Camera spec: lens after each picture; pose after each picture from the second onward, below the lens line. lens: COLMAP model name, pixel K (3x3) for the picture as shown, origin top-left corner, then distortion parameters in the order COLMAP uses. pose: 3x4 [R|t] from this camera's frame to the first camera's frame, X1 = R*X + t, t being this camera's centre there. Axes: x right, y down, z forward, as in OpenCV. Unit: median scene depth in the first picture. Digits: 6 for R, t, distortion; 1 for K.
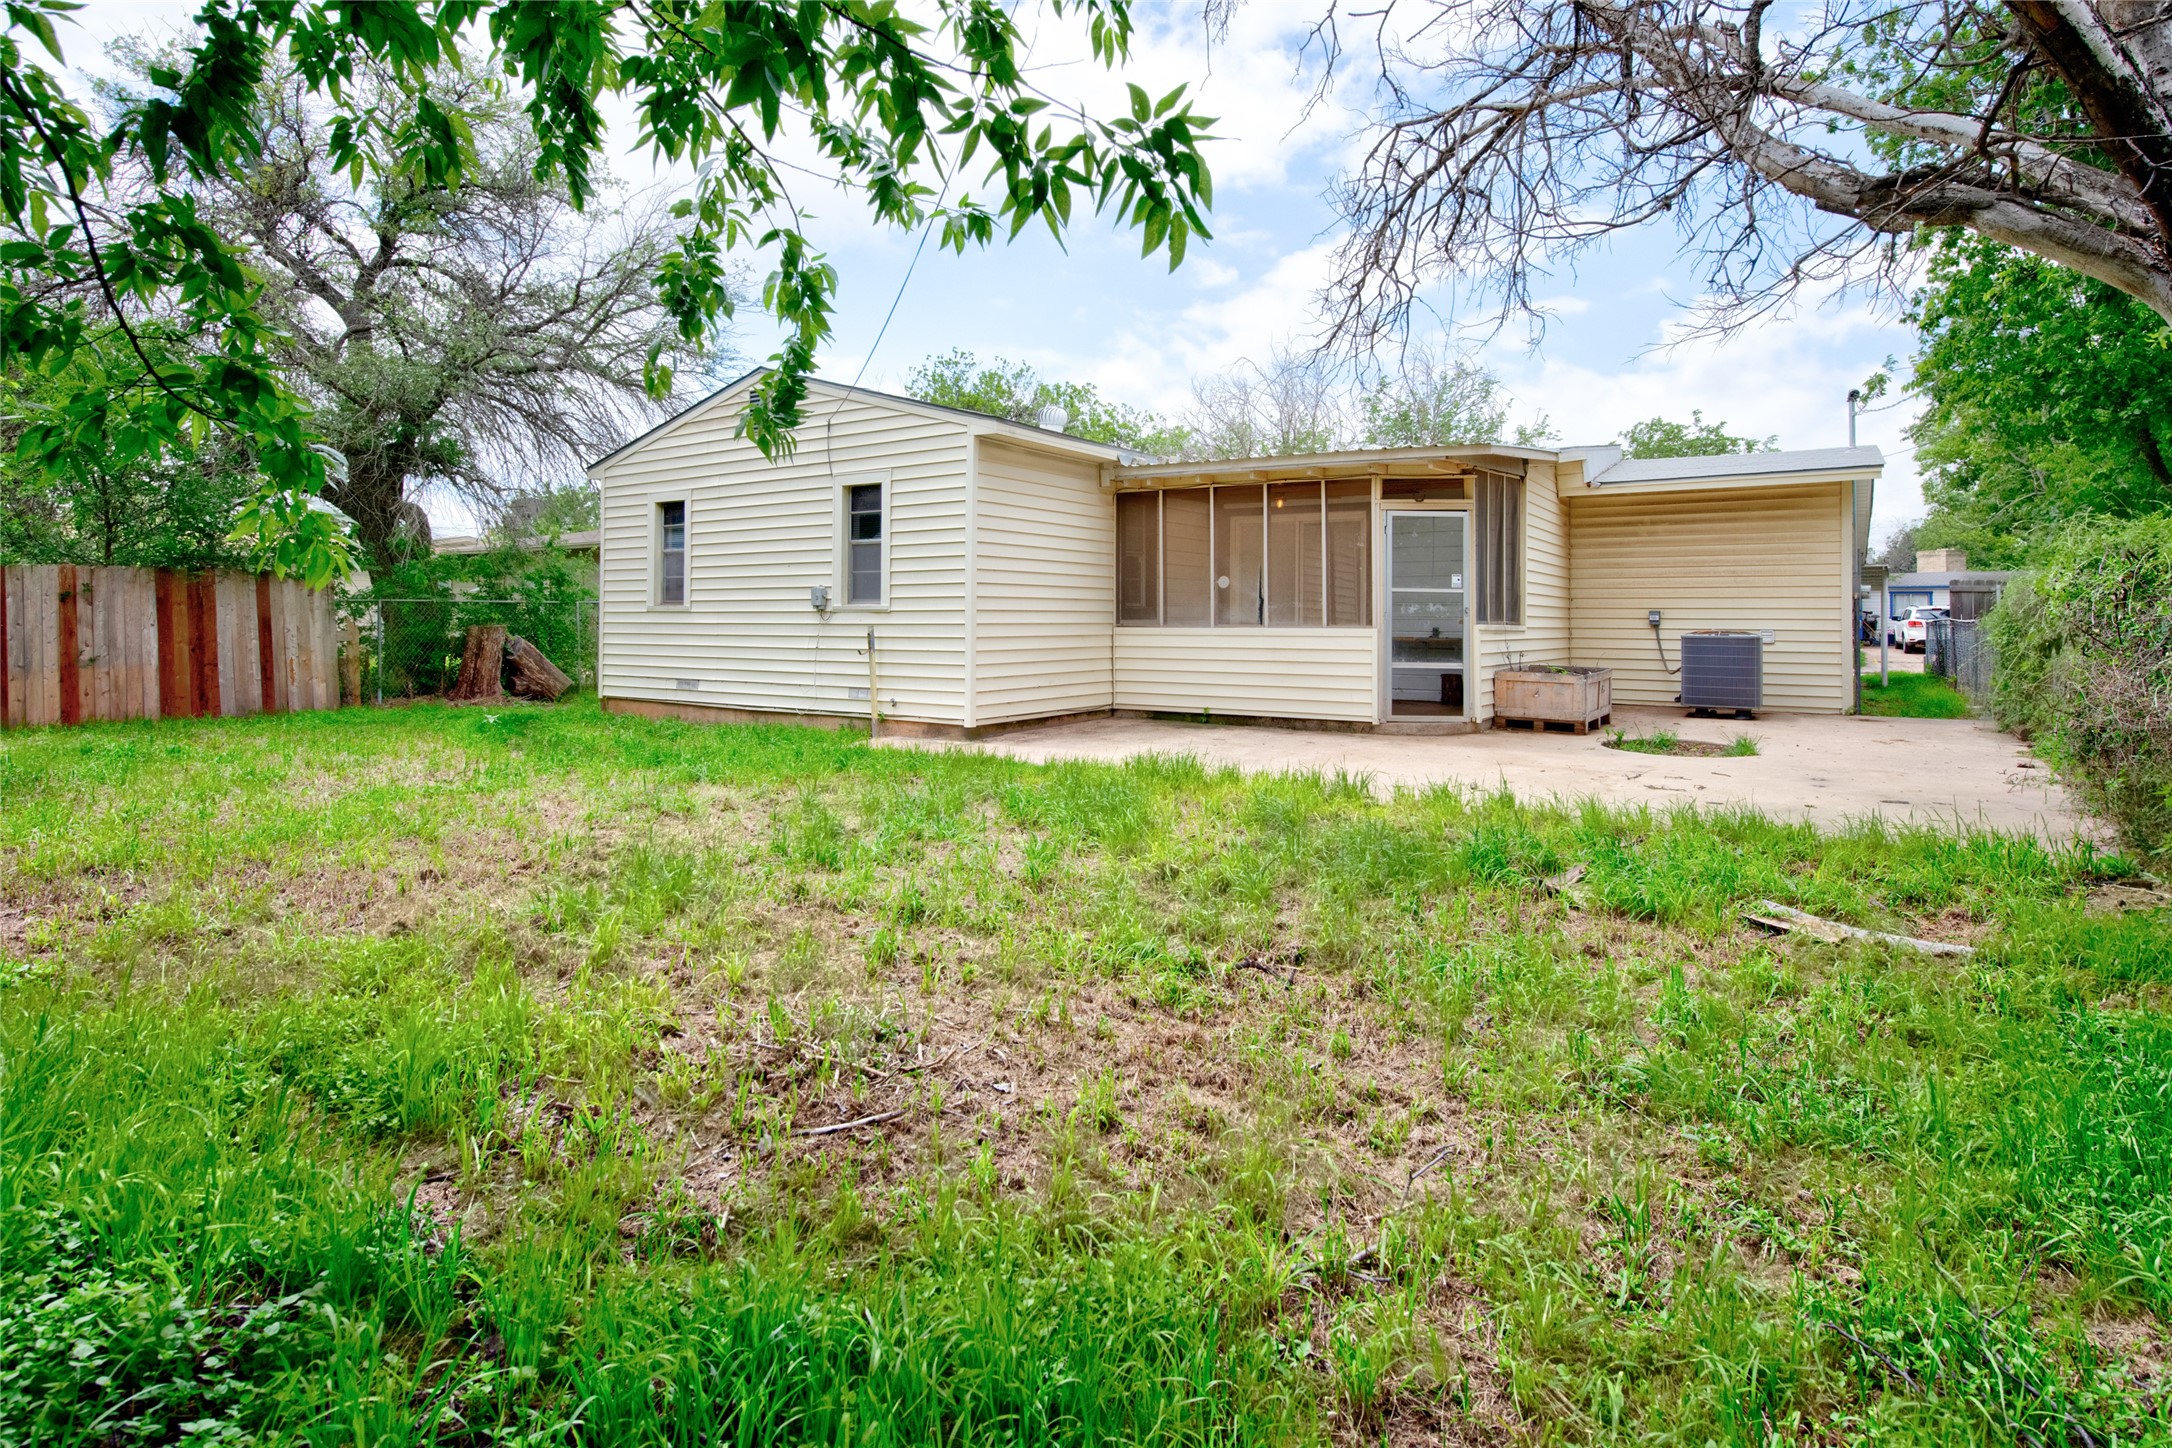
lens RADIAL K [[1110.1, 0, 1091.3], [0, 1110.1, 644.3], [0, 0, 1]] dist [-0.022402, -0.000034]
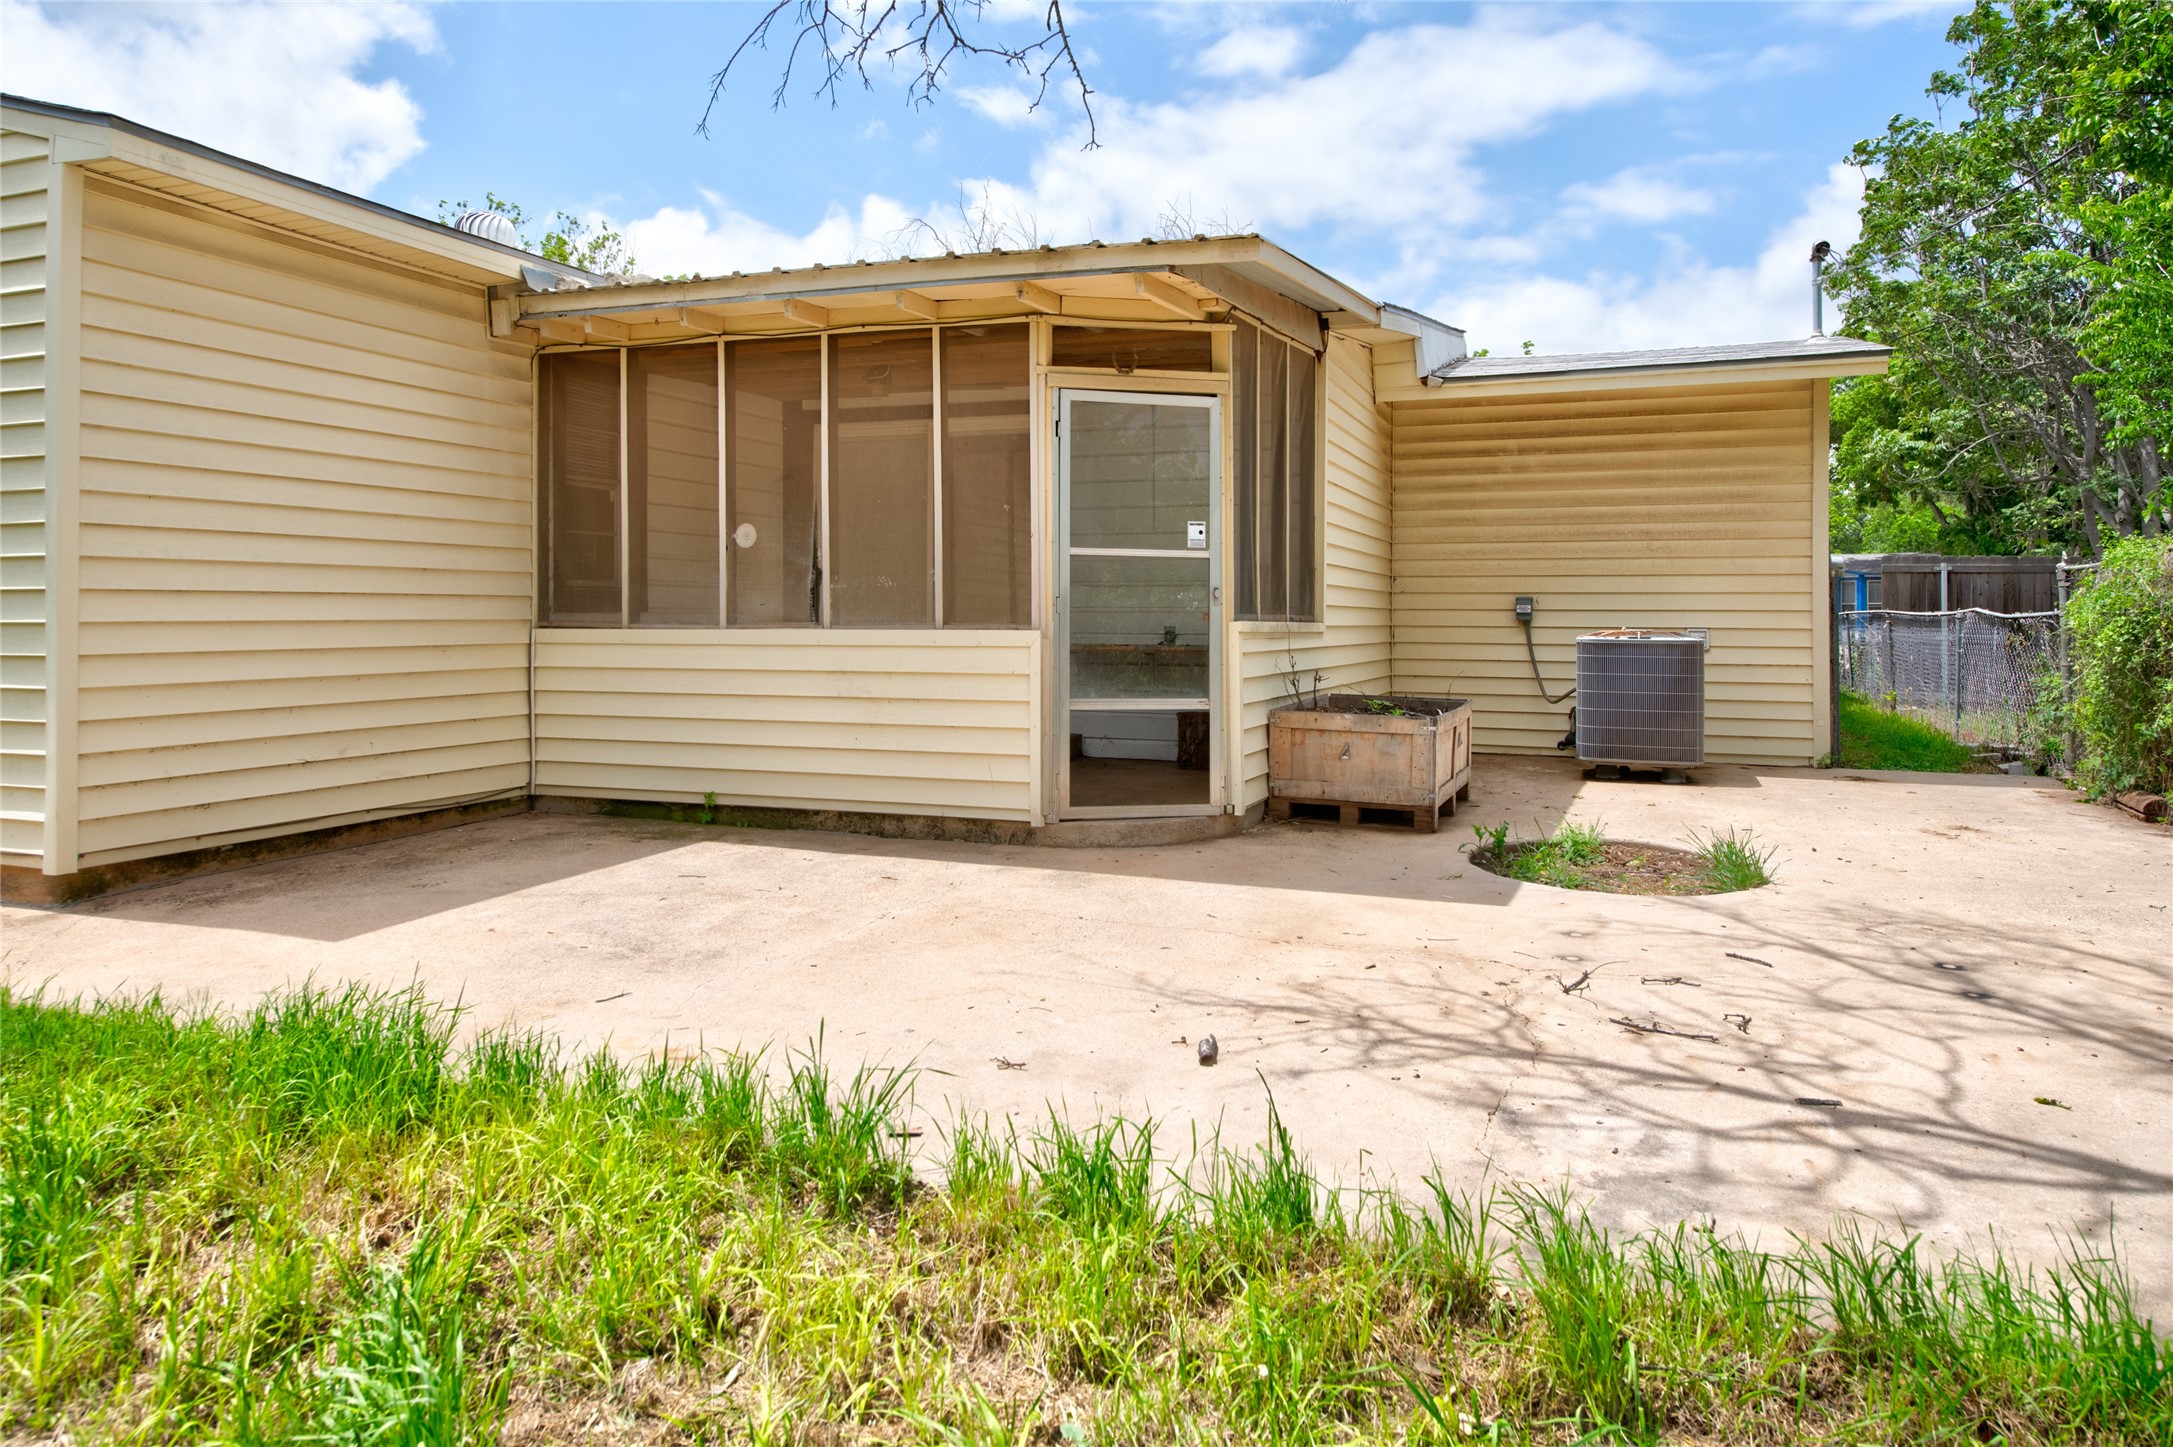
lens RADIAL K [[1458.6, 0, 1087.5], [0, 1458.6, 726.0], [0, 0, 1]] dist [0.044074, -0.000206]
pose [[0.975592, -0.018807, 0.218784, 0.120229], [0.006963, 0.998474, 0.054778, -0.006532], [-0.219480, -0.051917, 0.974235, 0.320835]]
